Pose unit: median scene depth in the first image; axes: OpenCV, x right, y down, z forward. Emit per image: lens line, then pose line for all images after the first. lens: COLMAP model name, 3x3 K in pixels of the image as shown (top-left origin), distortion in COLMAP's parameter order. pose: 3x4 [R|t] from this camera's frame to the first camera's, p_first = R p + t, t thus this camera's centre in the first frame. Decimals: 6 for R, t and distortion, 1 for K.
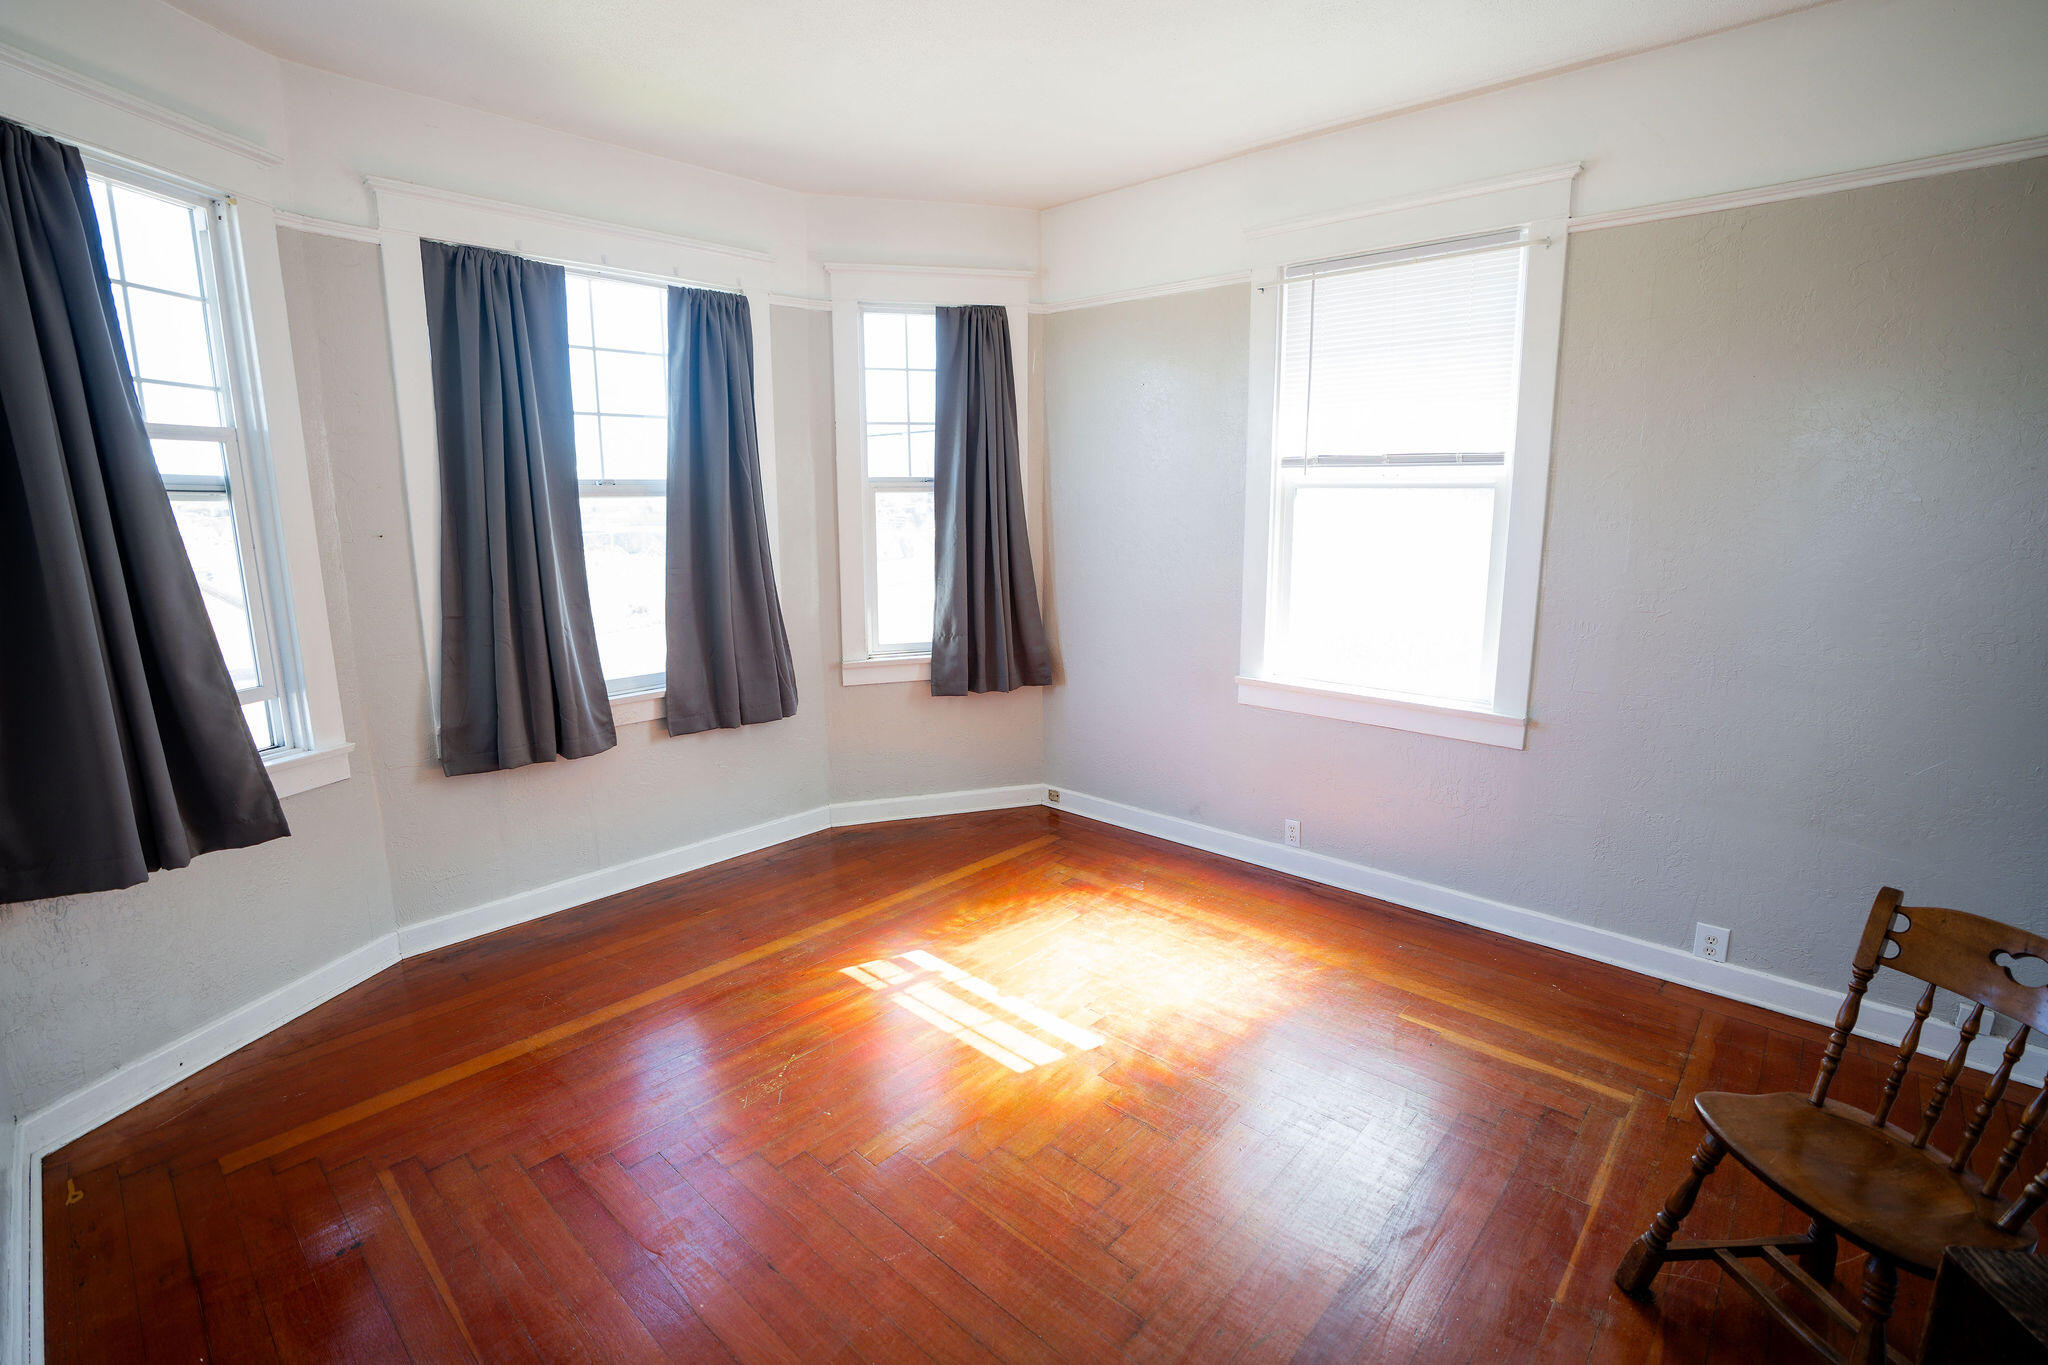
lens RADIAL K [[932.6, 0, 1027.4], [0, 932.6, 675.6], [0, 0, 1]] dist [-0.080818, 0.035520]
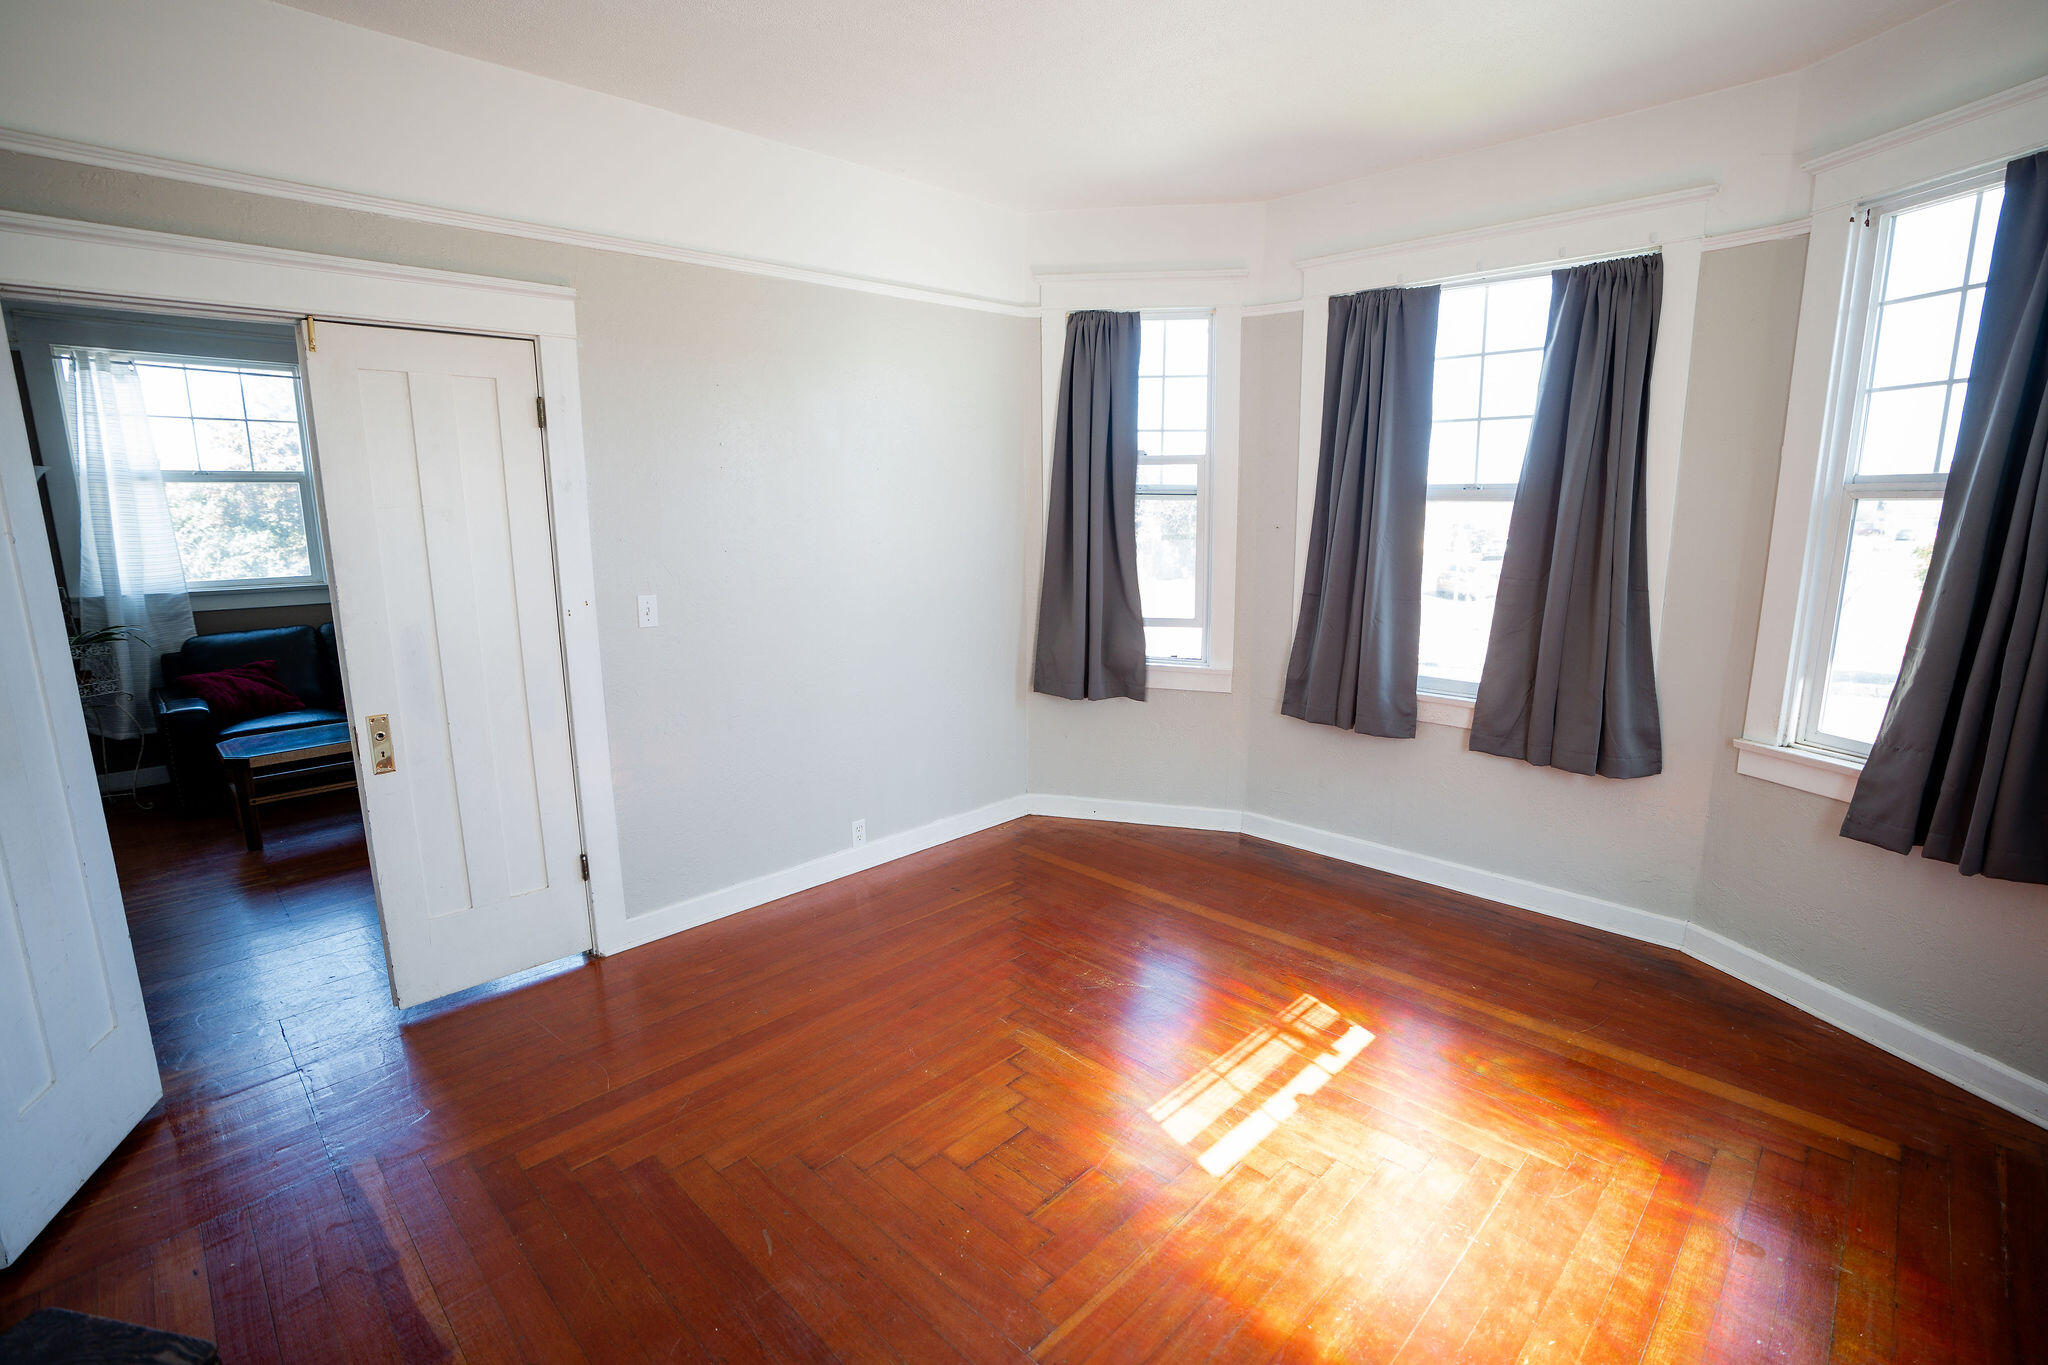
lens RADIAL K [[932.6, 0, 1027.4], [0, 932.6, 675.6], [0, 0, 1]] dist [-0.080818, 0.035520]
pose [[-0.033154, 0.187915, -0.981625, 0.601600], [-0.181201, 0.964759, 0.190807, -0.116488], [0.982887, 0.184198, 0.002065, 0.567366]]
